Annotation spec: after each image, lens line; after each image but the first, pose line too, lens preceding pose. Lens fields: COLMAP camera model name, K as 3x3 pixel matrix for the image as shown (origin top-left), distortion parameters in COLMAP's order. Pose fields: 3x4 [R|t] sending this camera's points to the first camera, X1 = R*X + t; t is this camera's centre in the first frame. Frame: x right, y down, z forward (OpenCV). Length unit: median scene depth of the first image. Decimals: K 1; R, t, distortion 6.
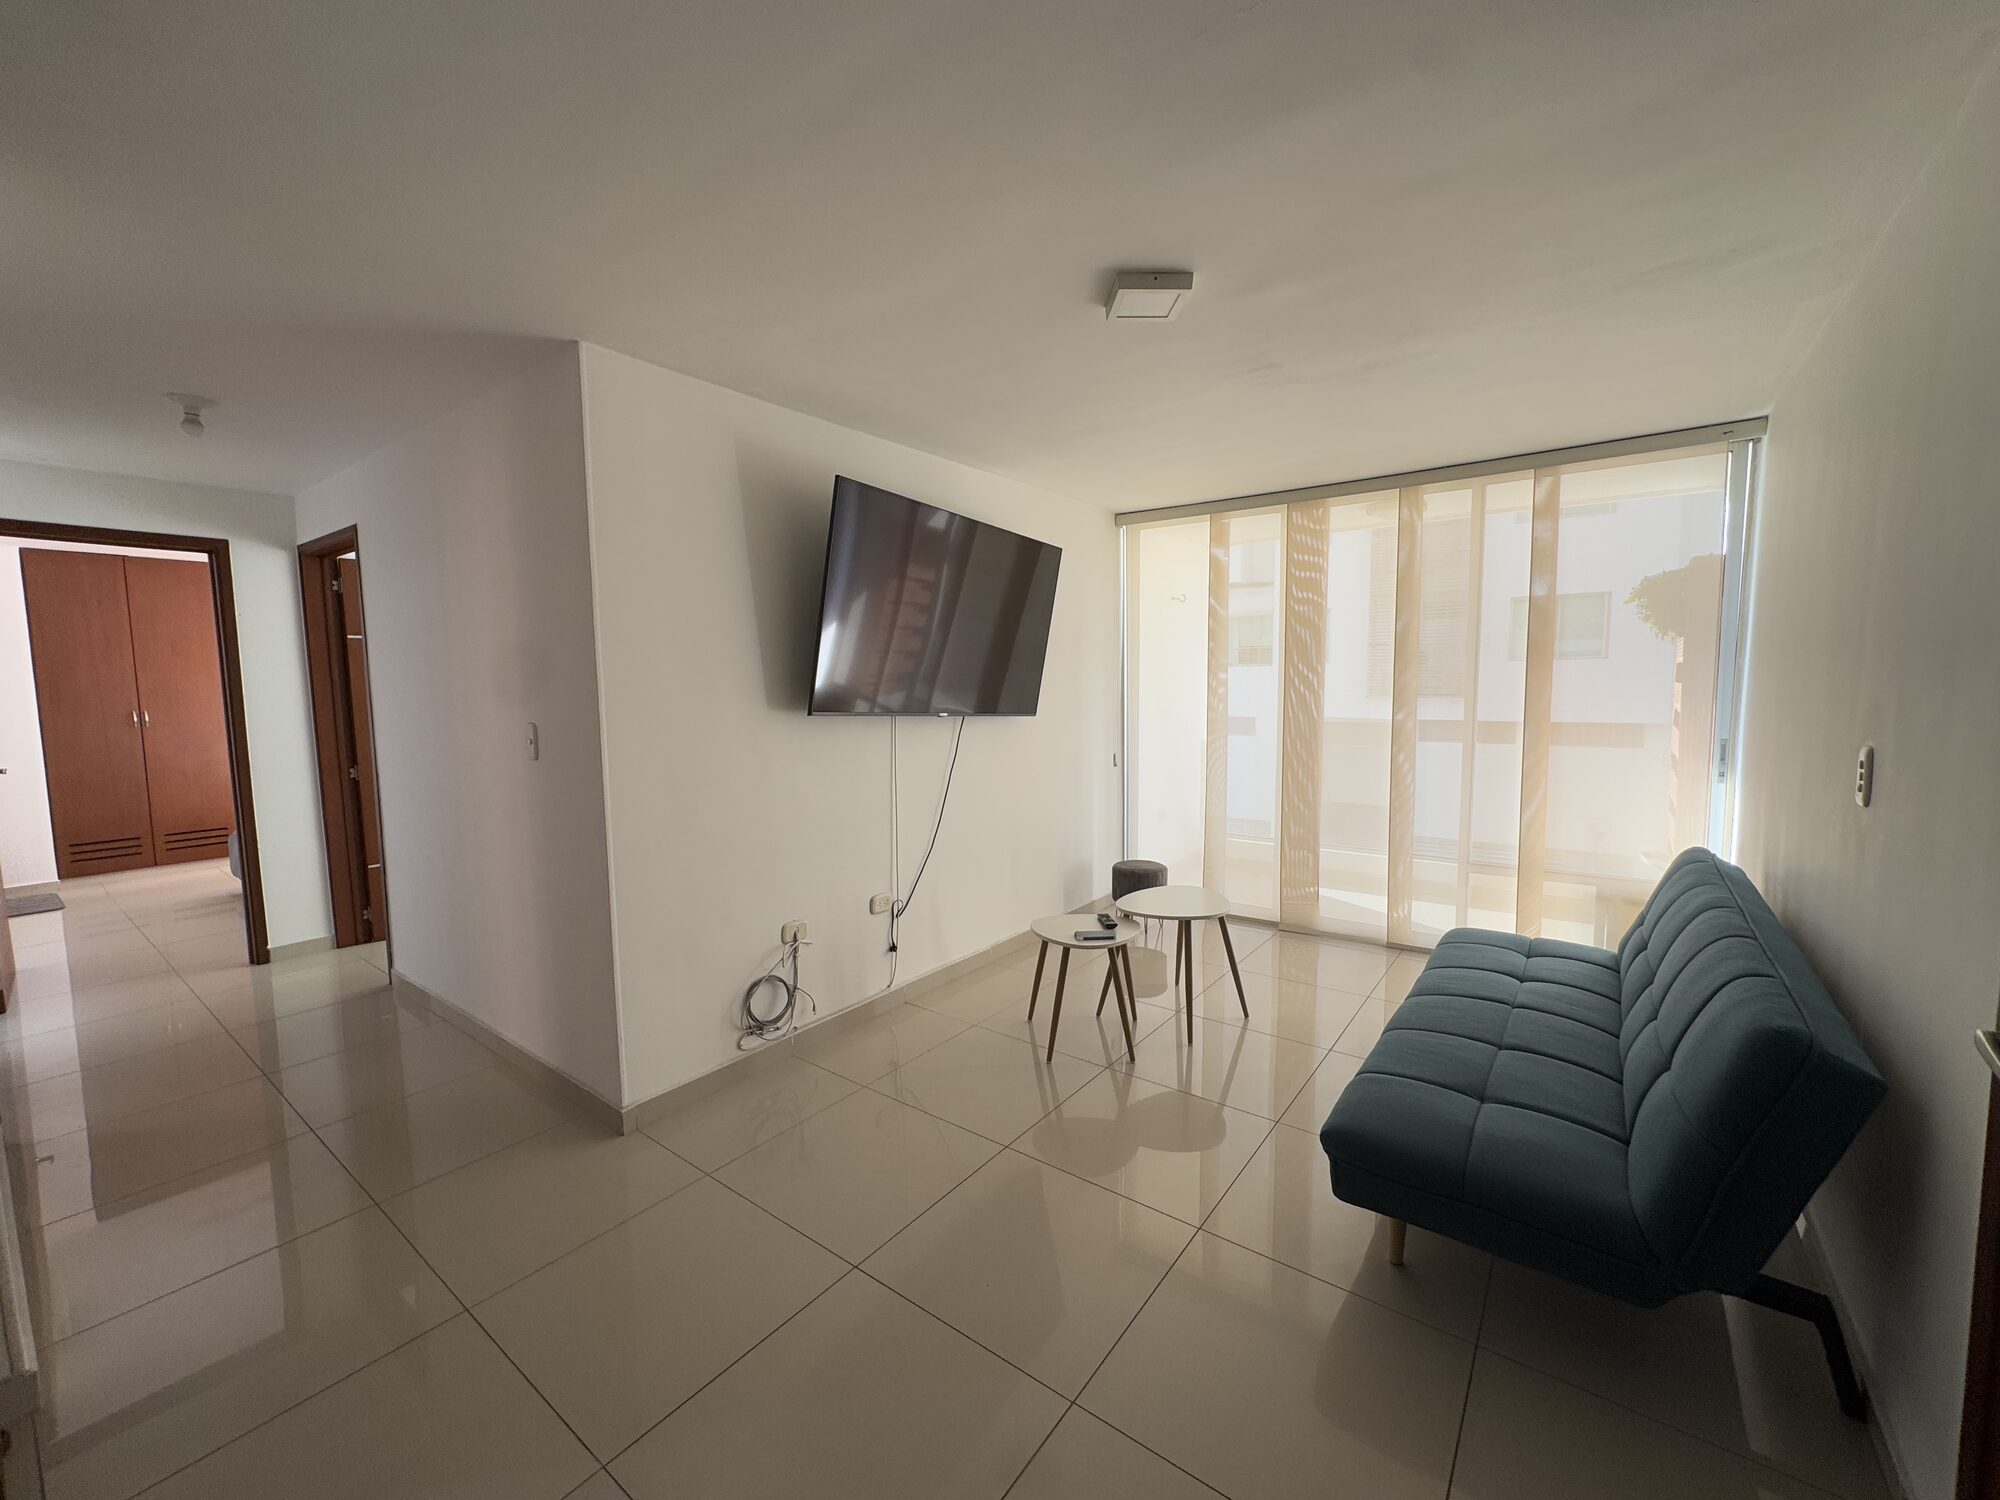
lens RADIAL K [[802.9, 0, 996.7], [0, 802.9, 752.3], [0, 0, 1]] dist [-0.003992, 0.000800]
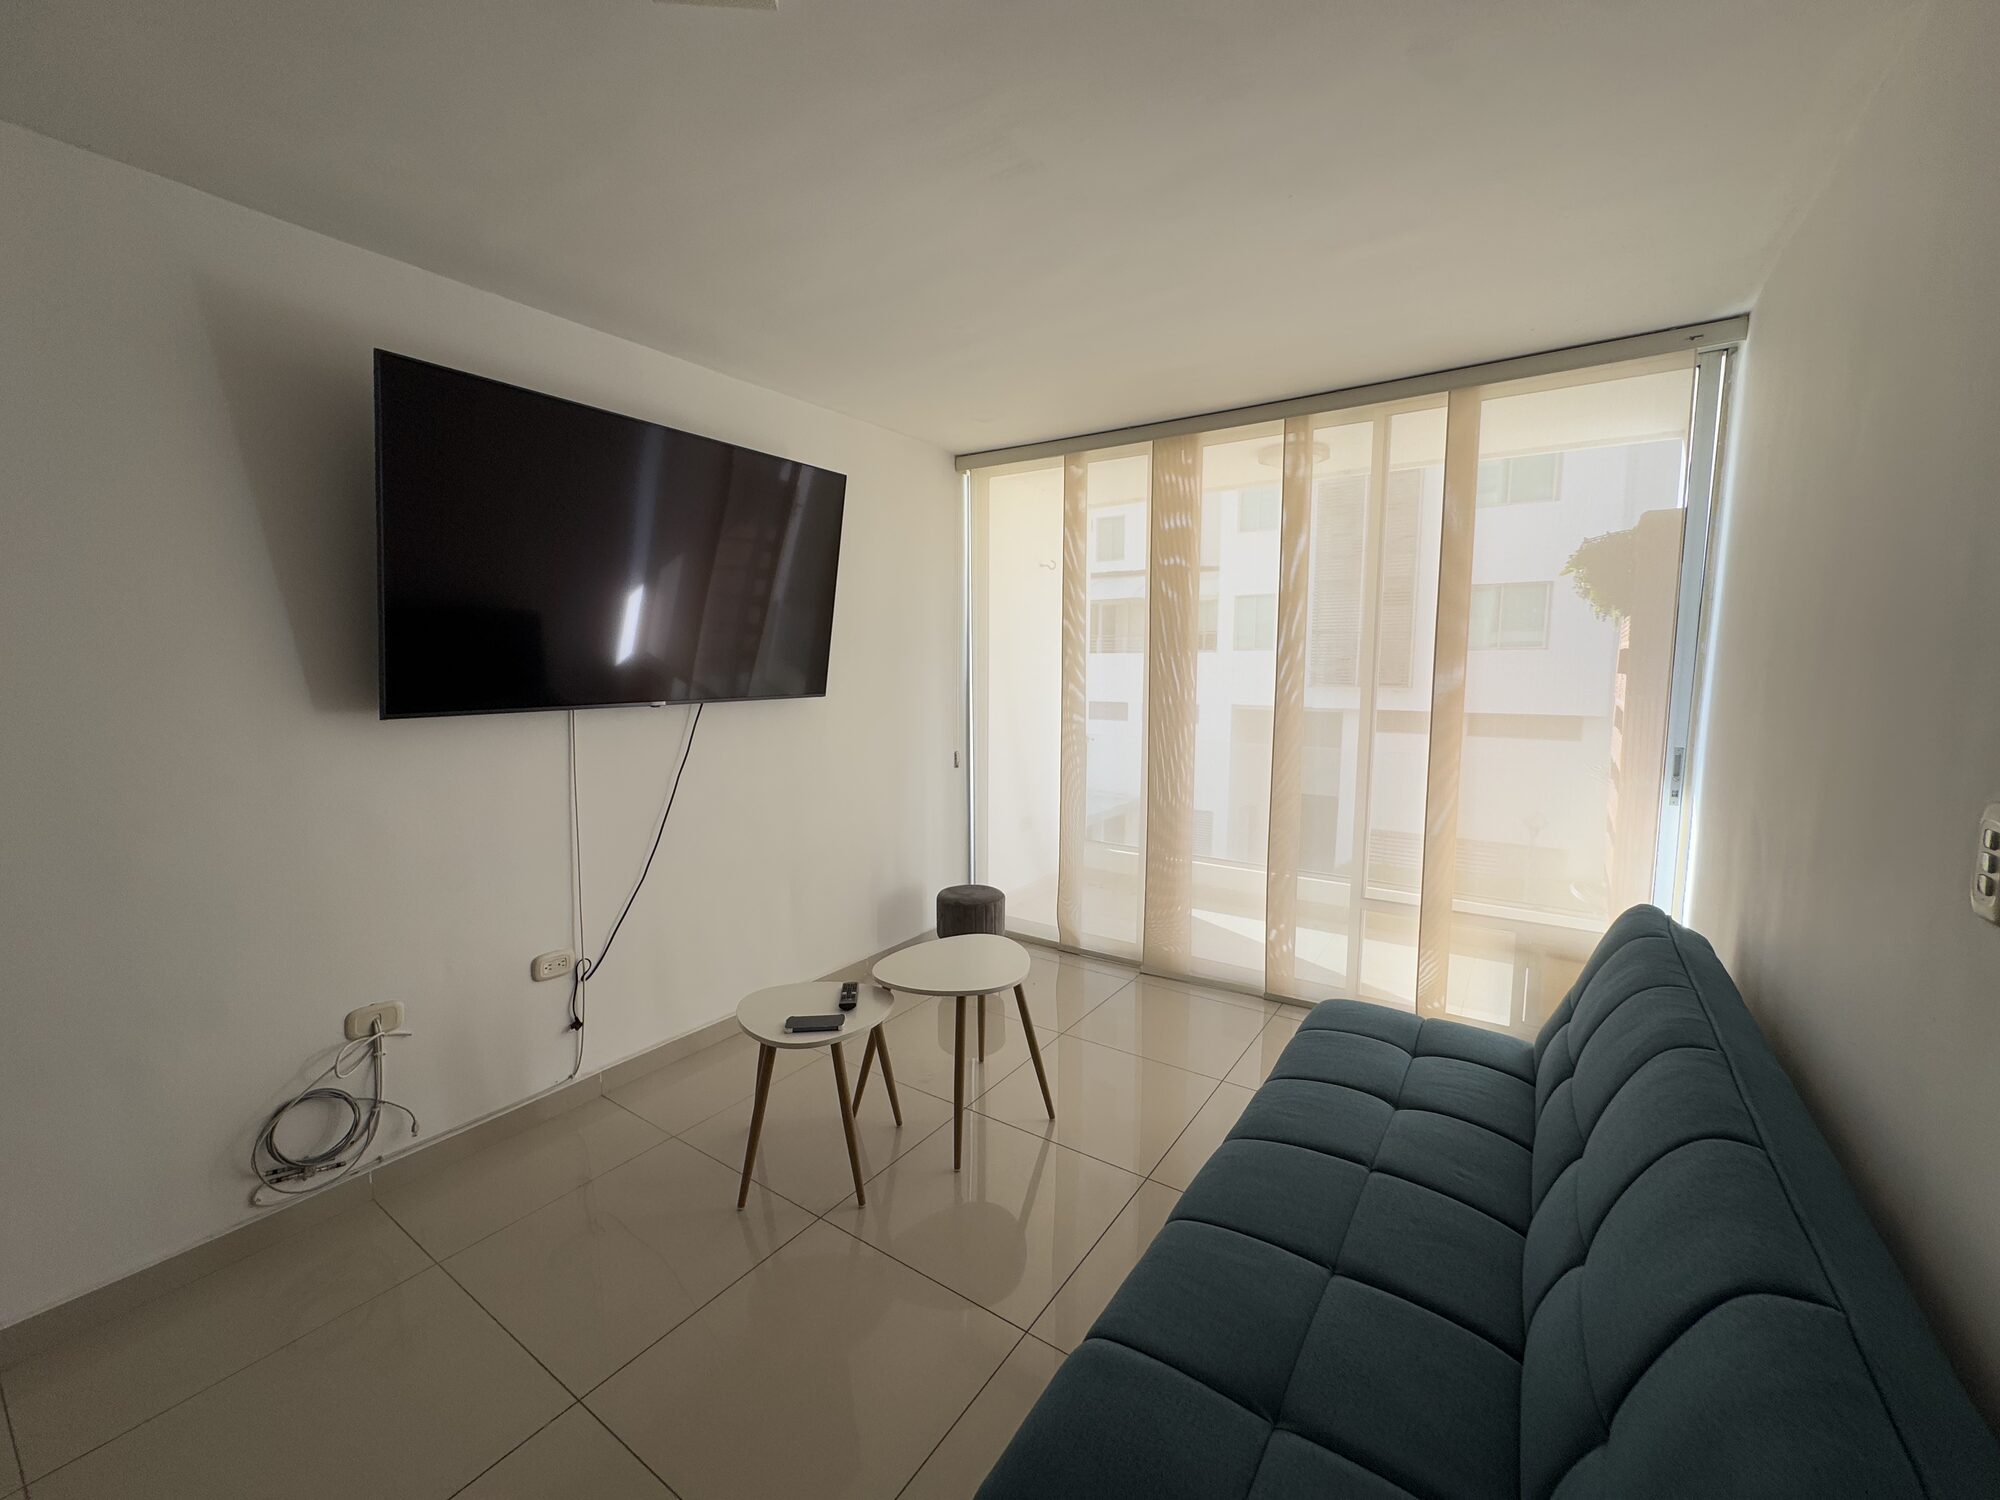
lens RADIAL K [[802.9, 0, 996.5], [0, 802.9, 751.4], [0, 0, 1]] dist [-0.003992, 0.000800]
pose [[0.998767, 0.008412, 0.048925, 0.233018], [-0.009328, 0.999785, 0.018518, -0.022423], [-0.048759, -0.018952, 0.998631, 0.283647]]
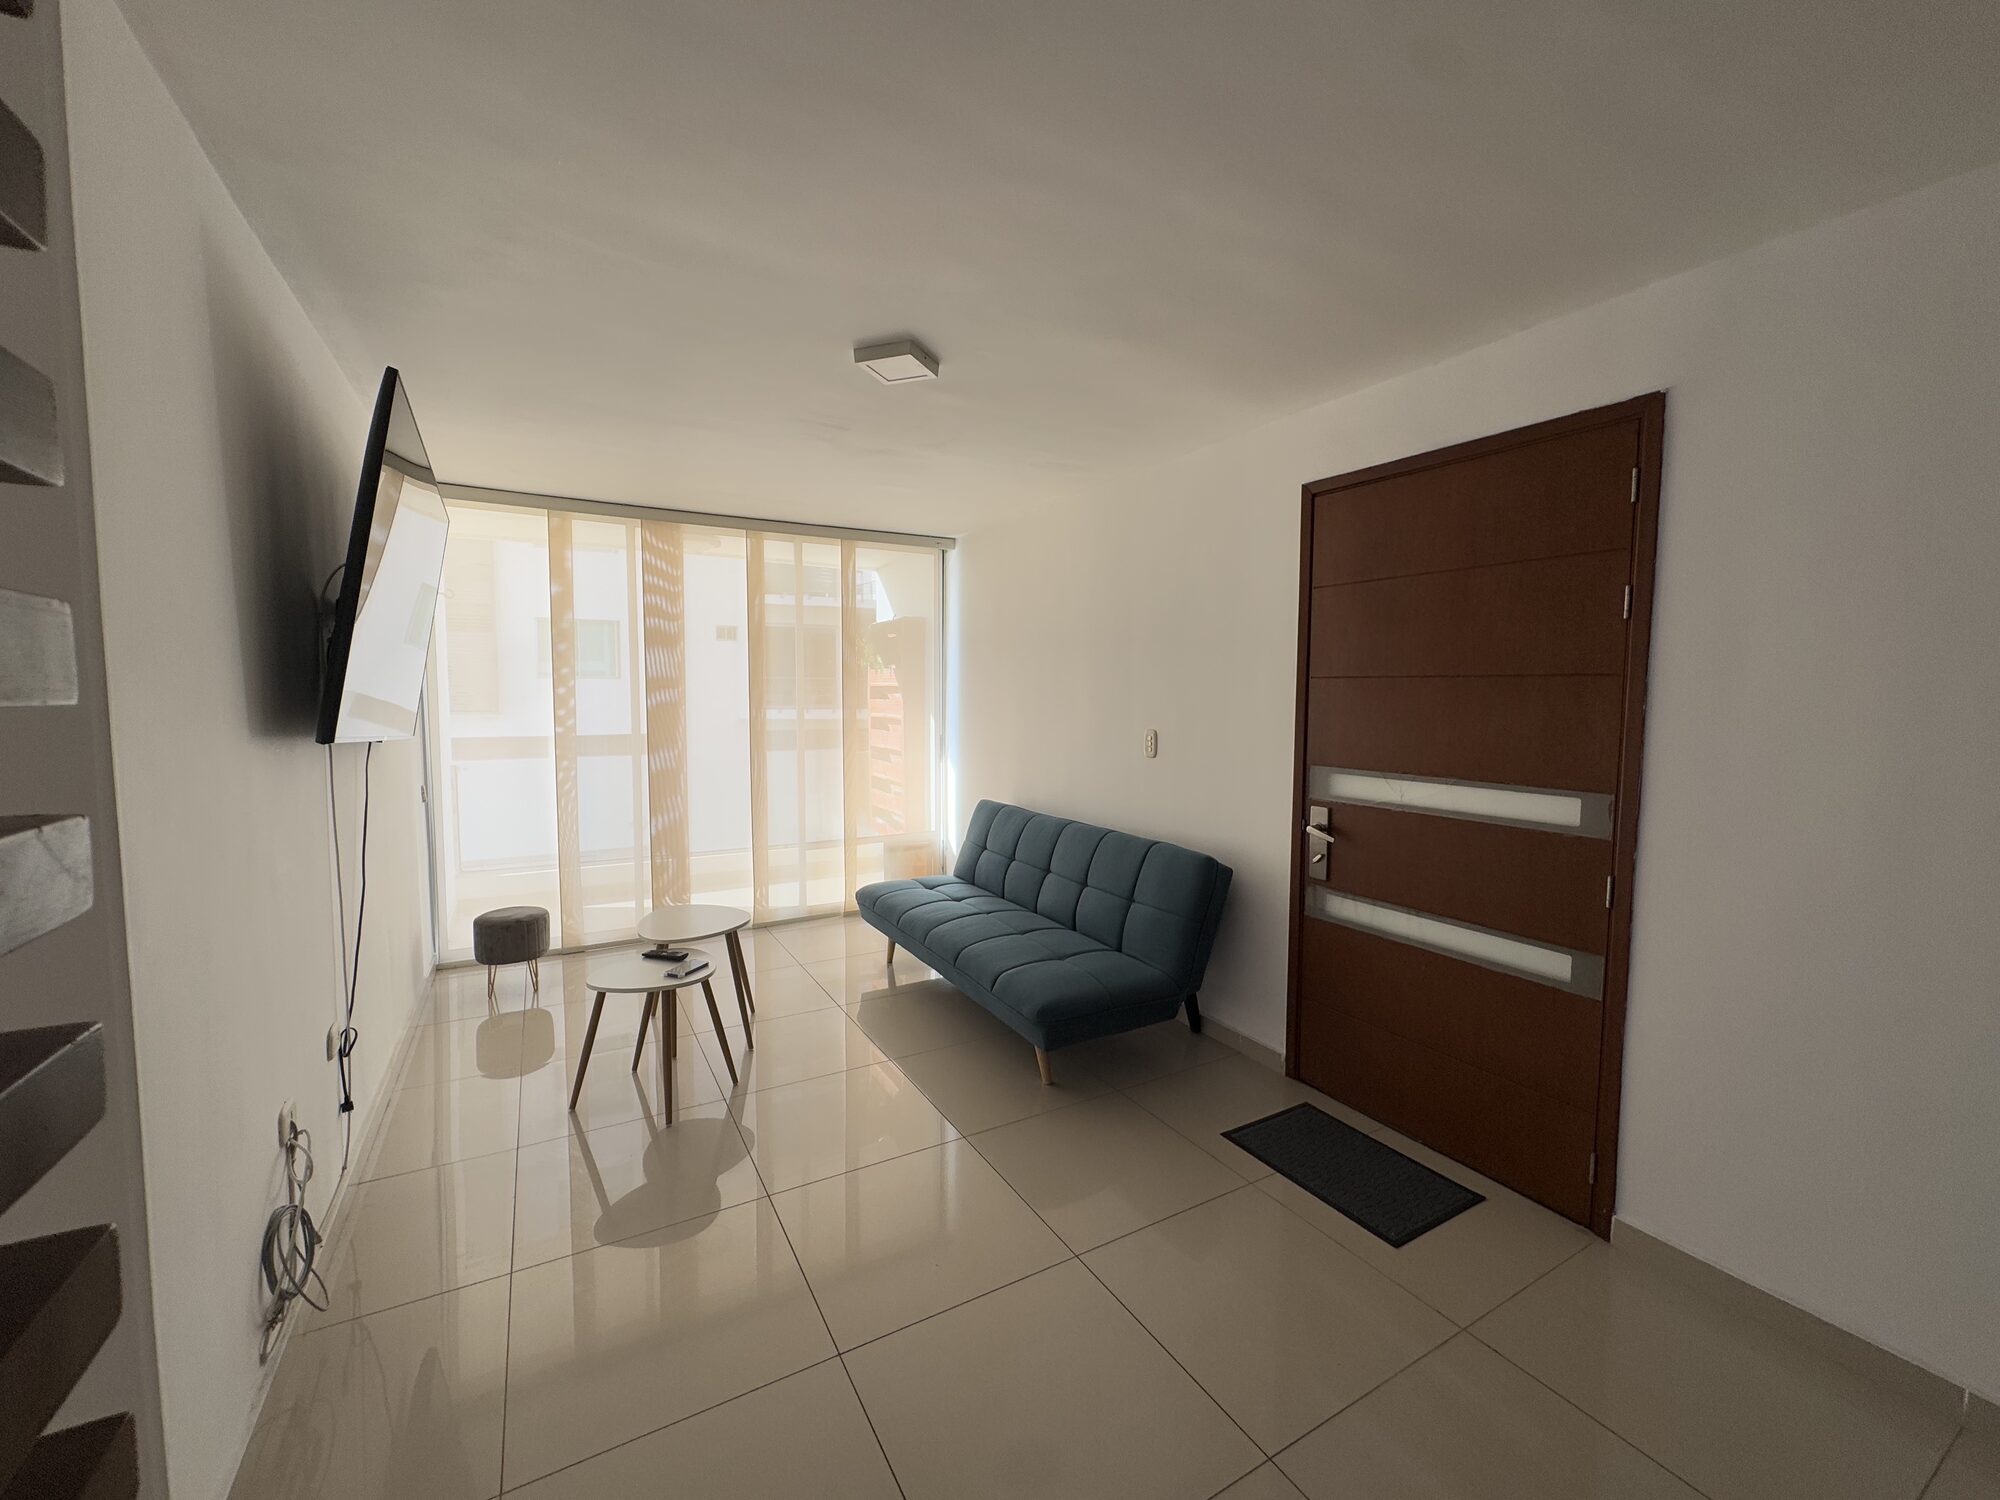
lens RADIAL K [[802.9, 0, 993.0], [0, 802.9, 753.7], [0, 0, 1]] dist [-0.003992, 0.000800]
pose [[0.400004, -0.054815, 0.914873, -0.536828], [0.072529, 0.996973, 0.028023, -0.017144], [-0.913639, 0.055145, 0.402768, 0.281069]]
